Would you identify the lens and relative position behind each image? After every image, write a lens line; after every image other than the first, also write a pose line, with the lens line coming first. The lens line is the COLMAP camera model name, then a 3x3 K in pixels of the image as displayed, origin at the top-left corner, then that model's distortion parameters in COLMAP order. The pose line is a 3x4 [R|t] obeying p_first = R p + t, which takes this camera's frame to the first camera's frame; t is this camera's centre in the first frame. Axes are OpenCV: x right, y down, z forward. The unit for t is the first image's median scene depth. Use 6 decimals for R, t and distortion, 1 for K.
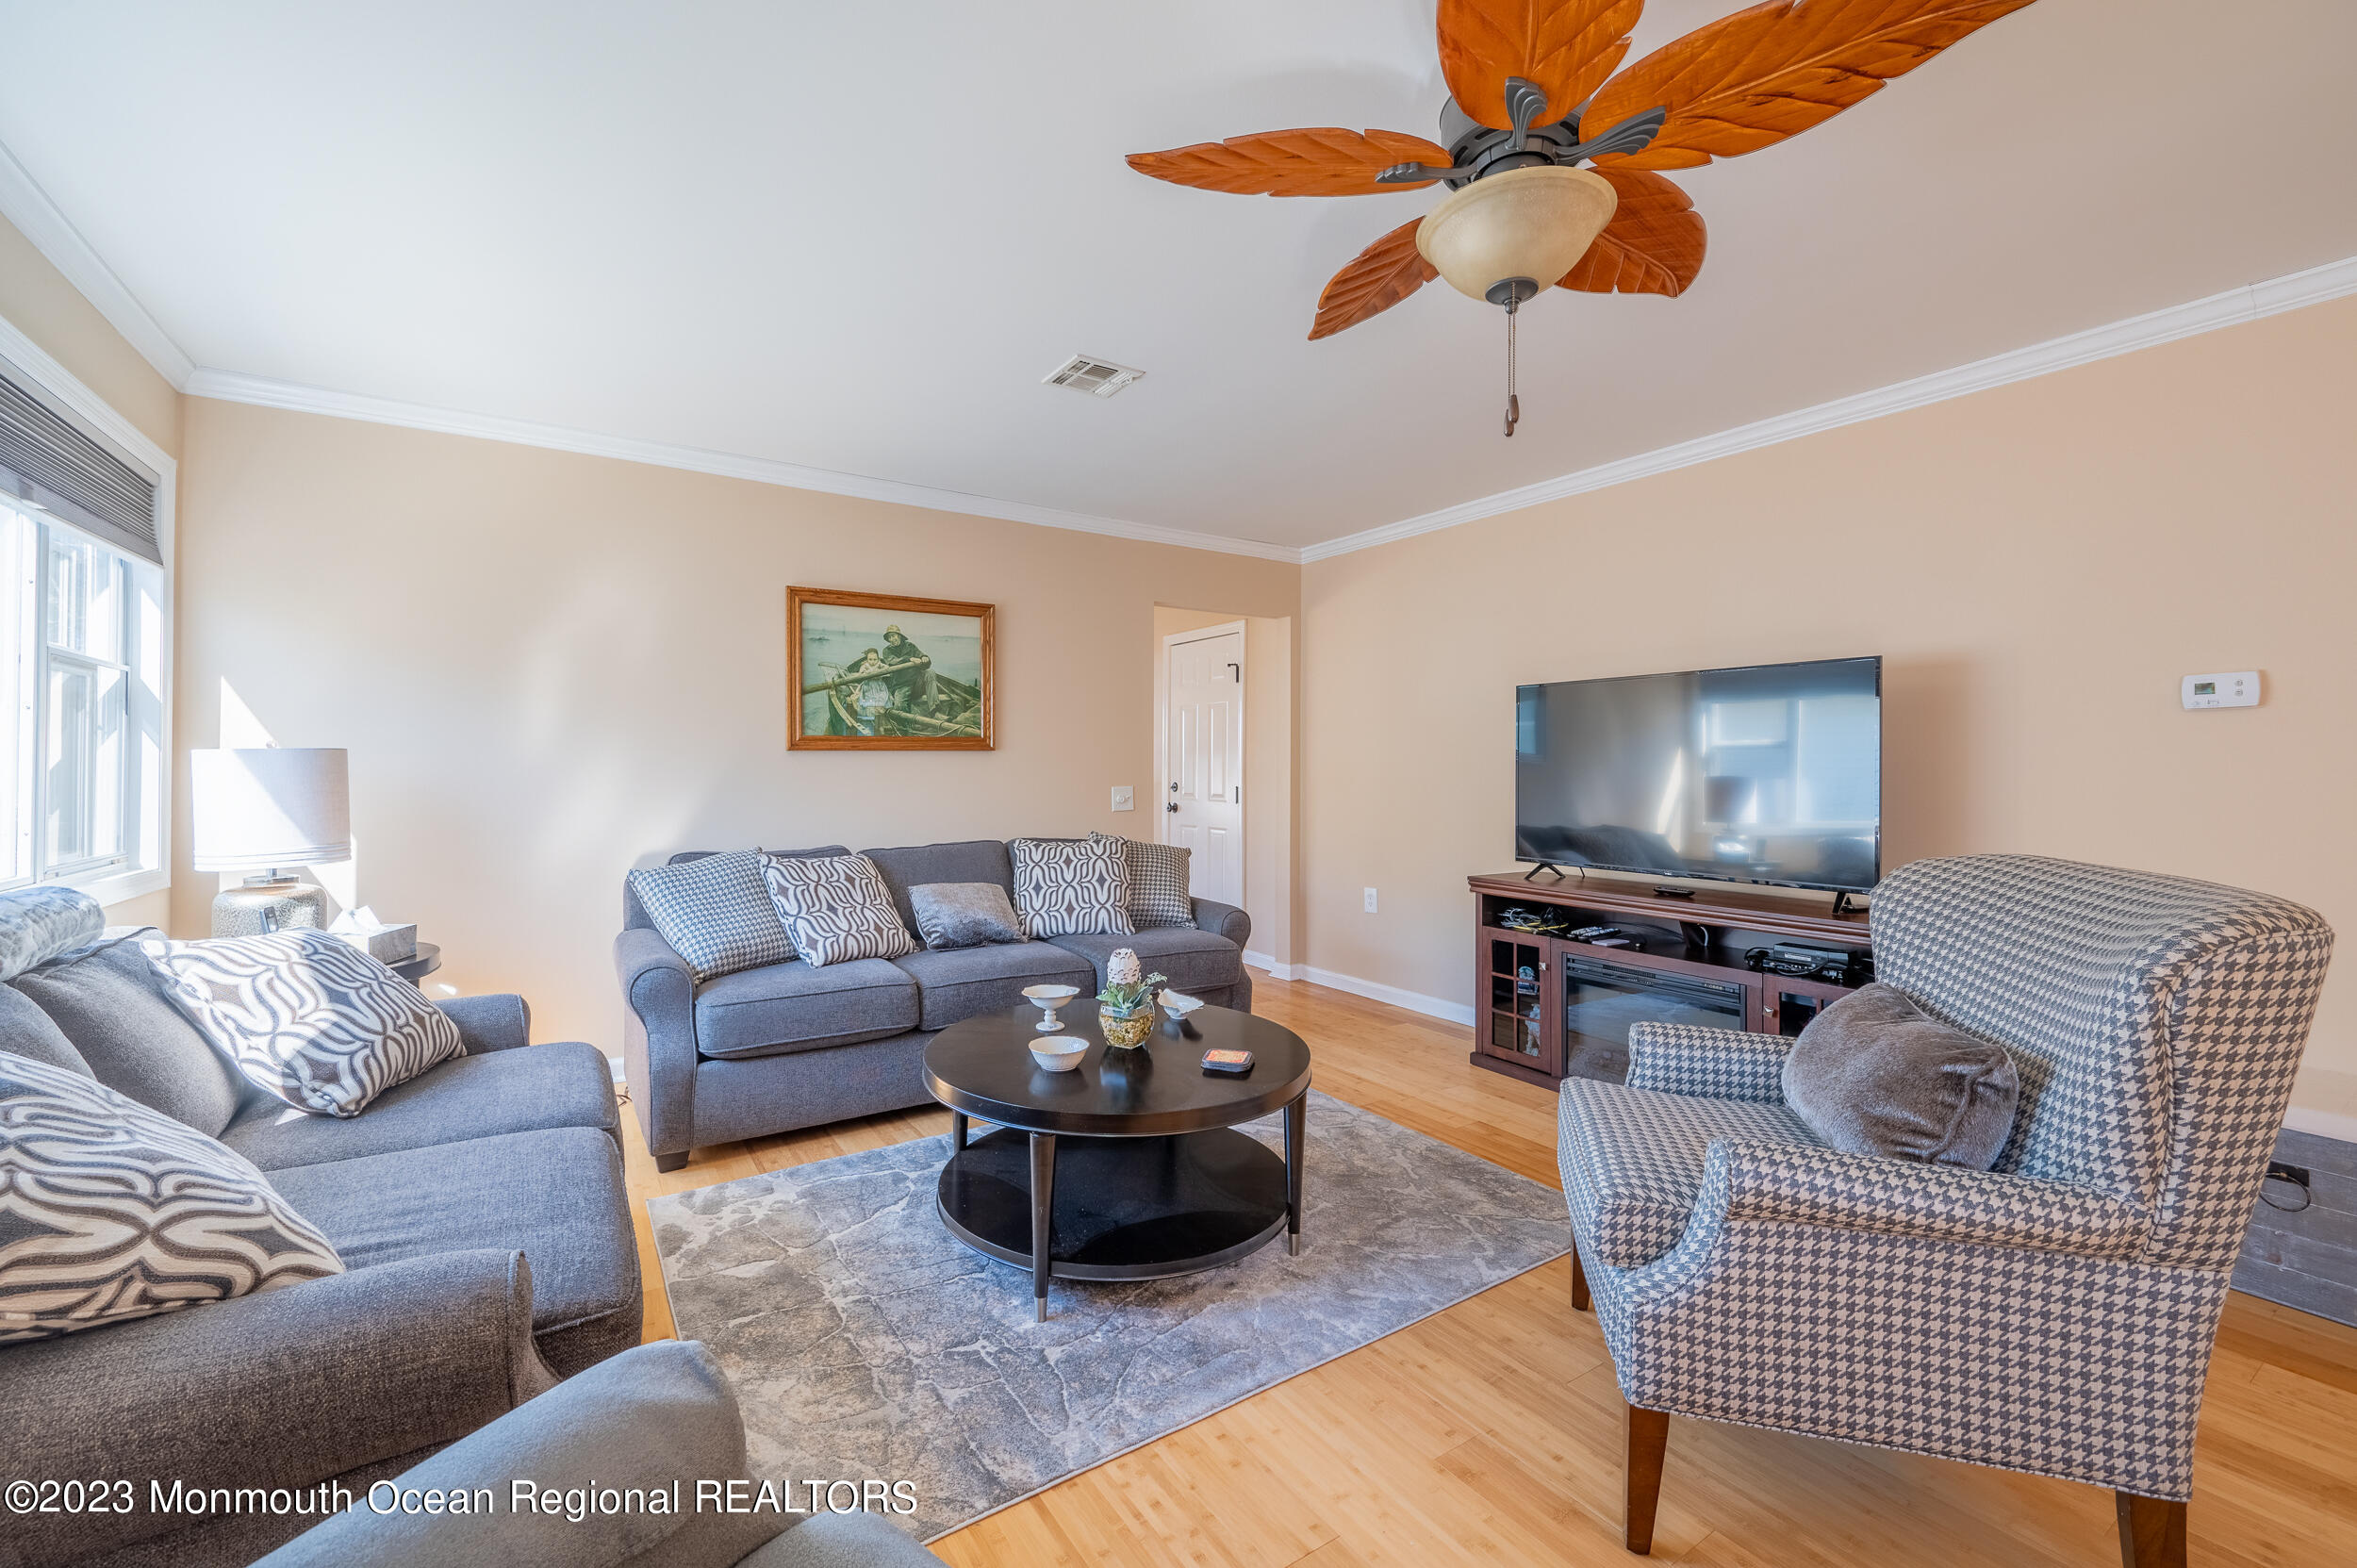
lens RADIAL K [[944.5, 0, 1129.7], [0, 944.5, 764.3], [0, 0, 1]] dist [-0.000625, -0.000412]
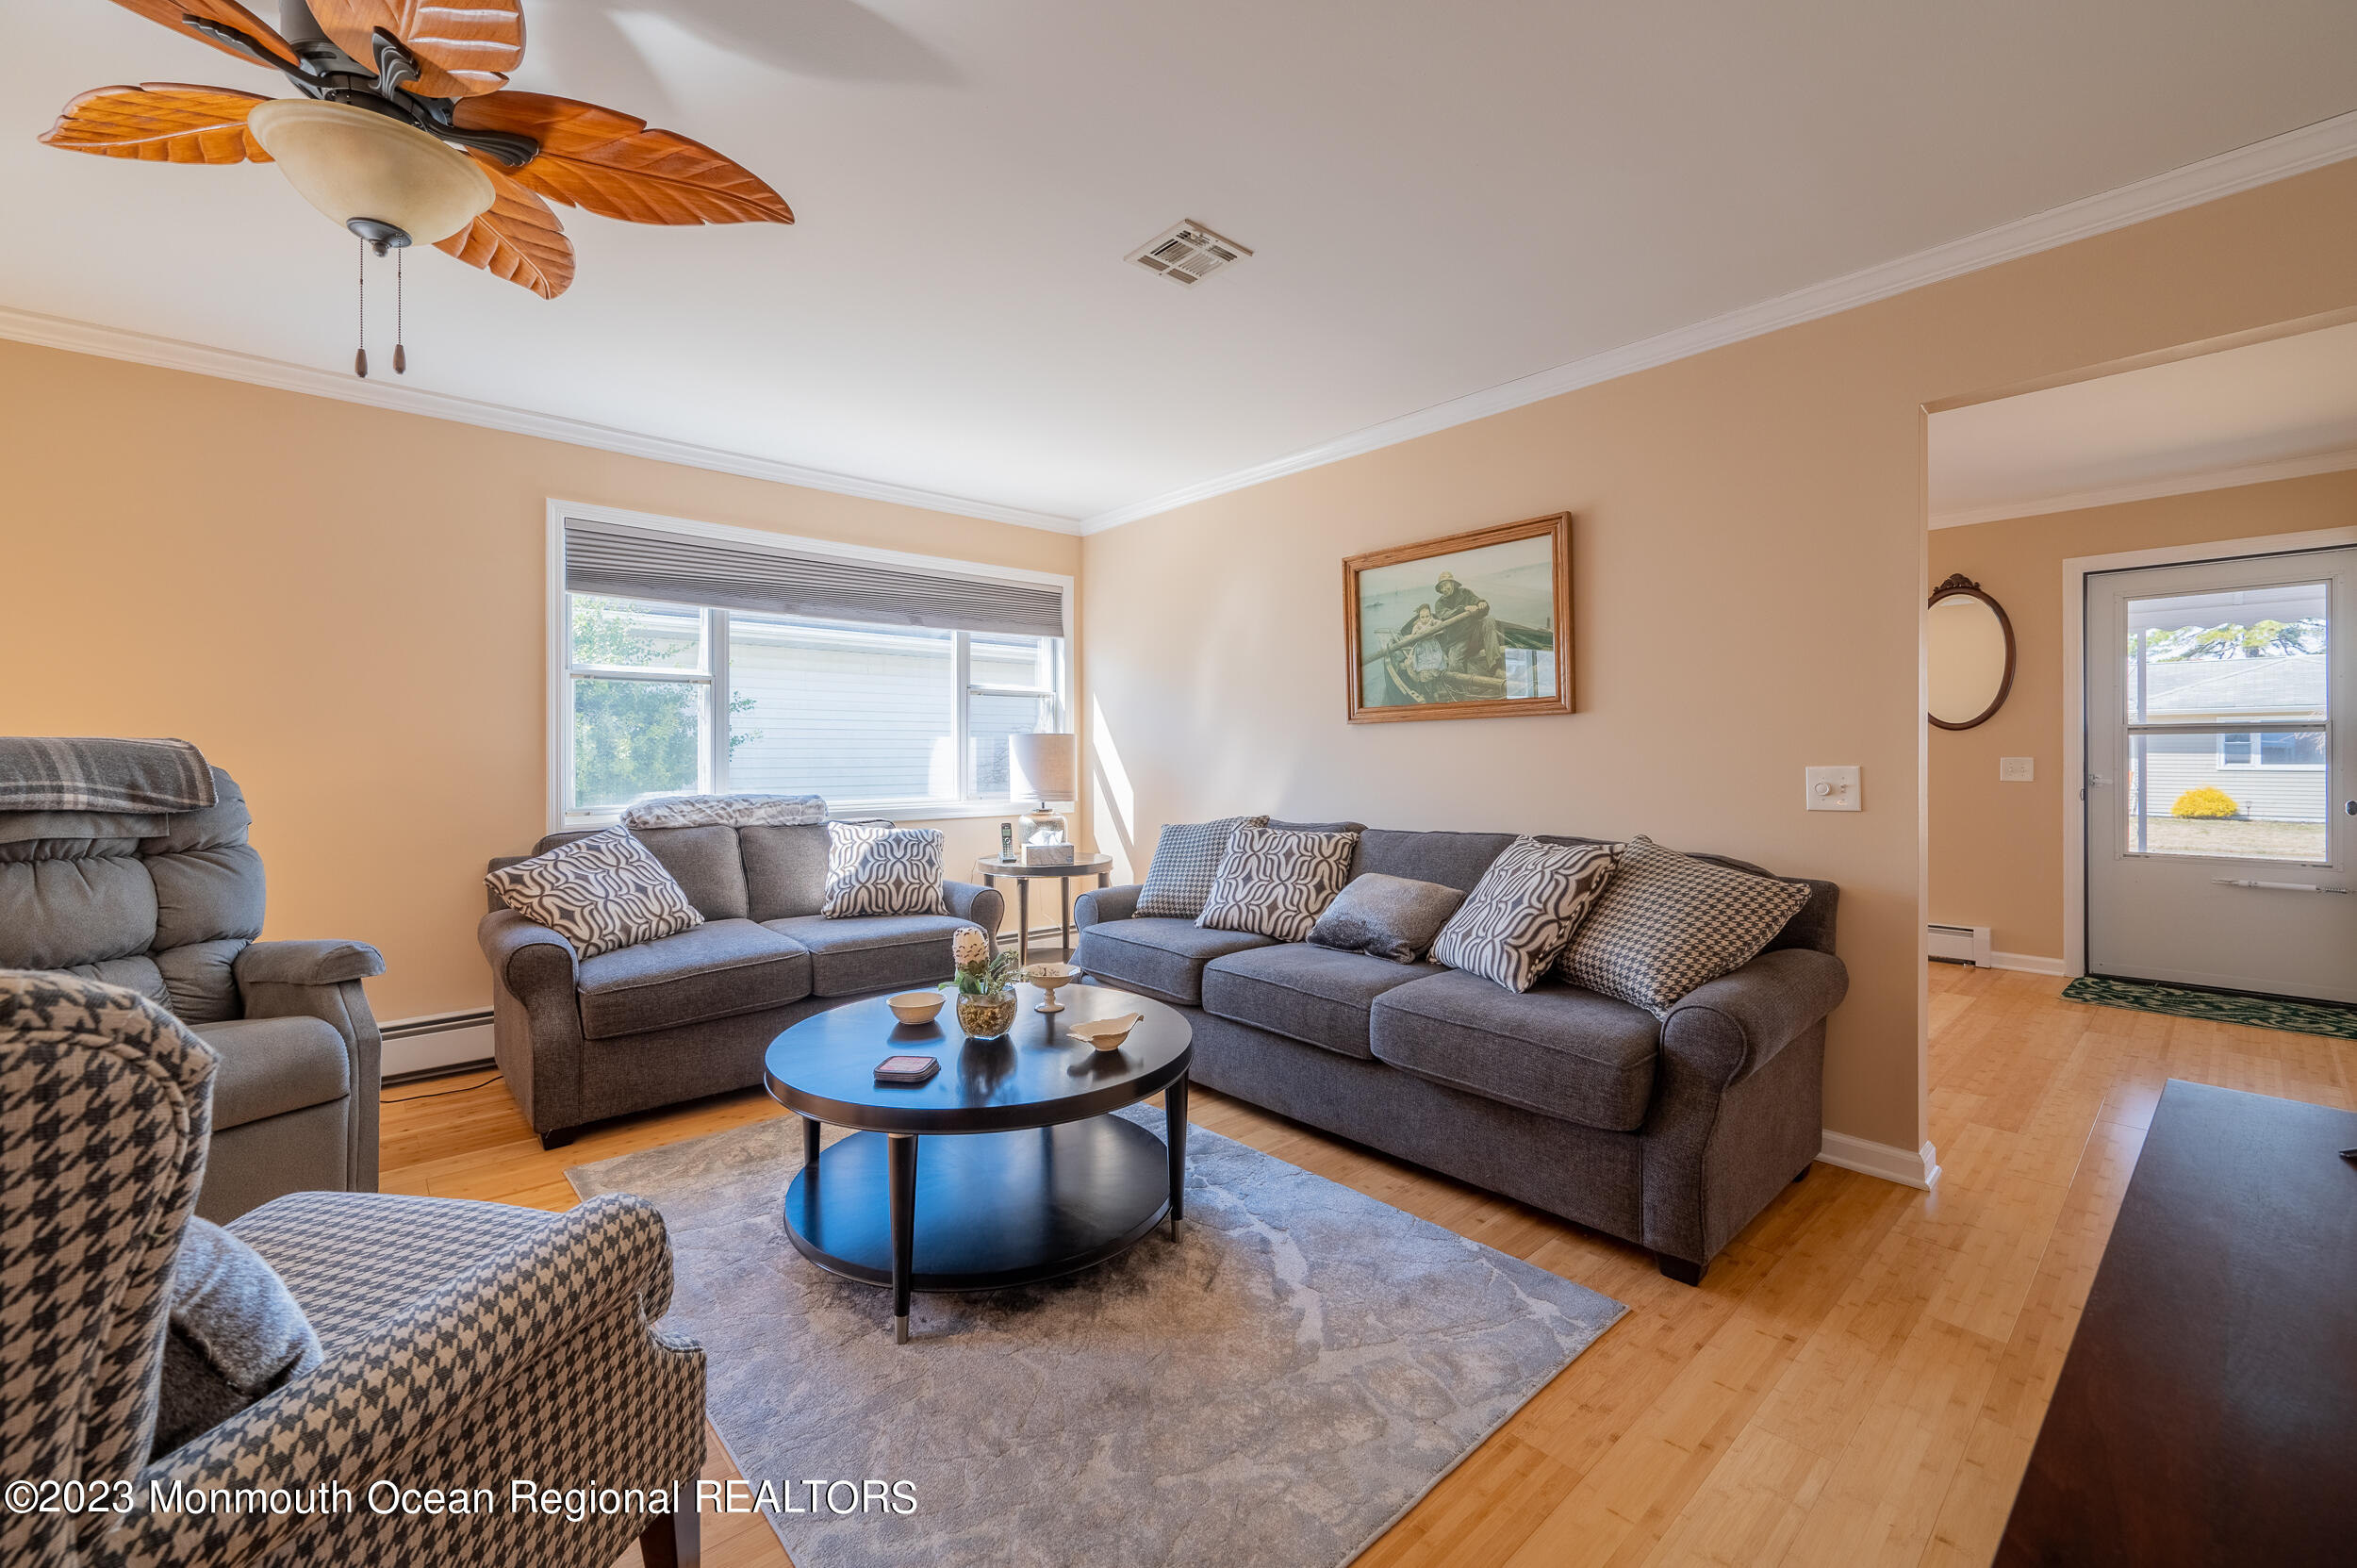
lens RADIAL K [[944.5, 0, 1159.6], [0, 944.5, 753.3], [0, 0, 1]] dist [-0.000625, -0.000412]
pose [[0.151752, -0.006942, -0.988394, 0.569229], [0.010435, 0.999931, -0.005421, 0.018764], [0.988364, -0.009492, 0.151814, 0.628773]]
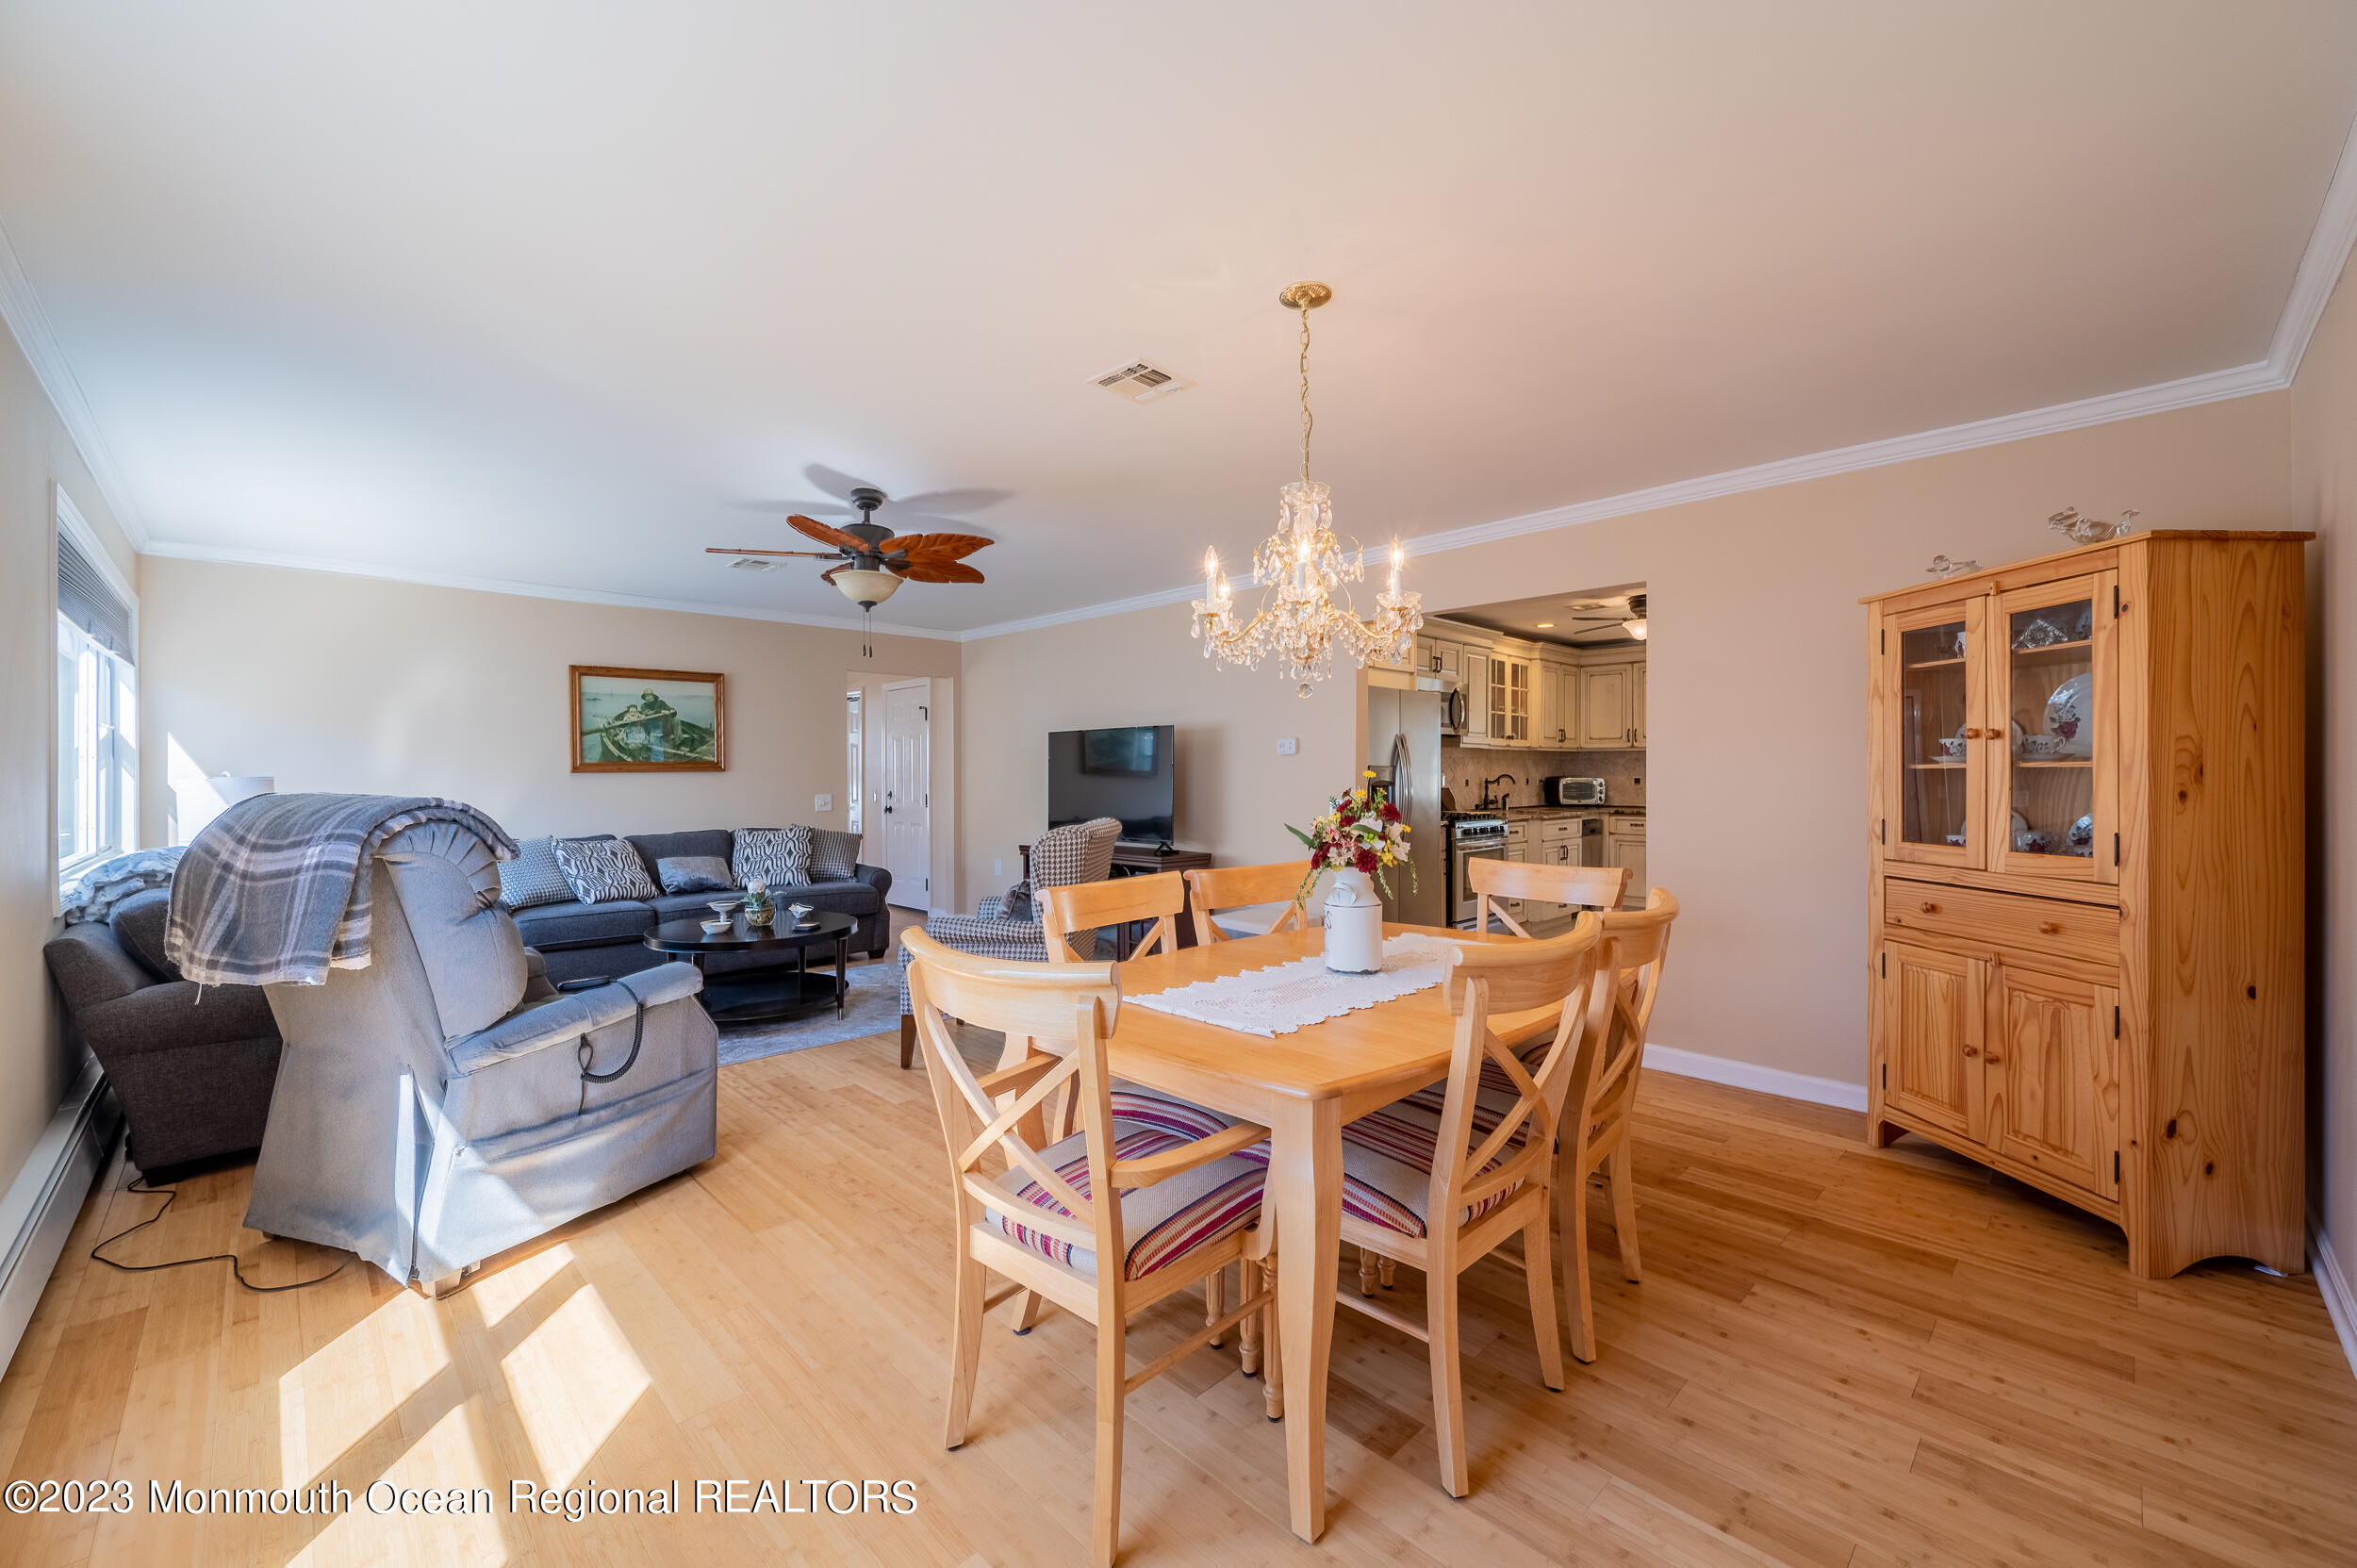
lens RADIAL K [[944.5, 0, 1175.4], [0, 944.5, 777.9], [0, 0, 1]] dist [-0.000625, -0.000412]
pose [[0.977632, -0.005839, 0.210240, 0.261246], [0.004512, 0.999967, 0.006793, -0.011901], [-0.210273, -0.005693, 0.977626, -0.669192]]
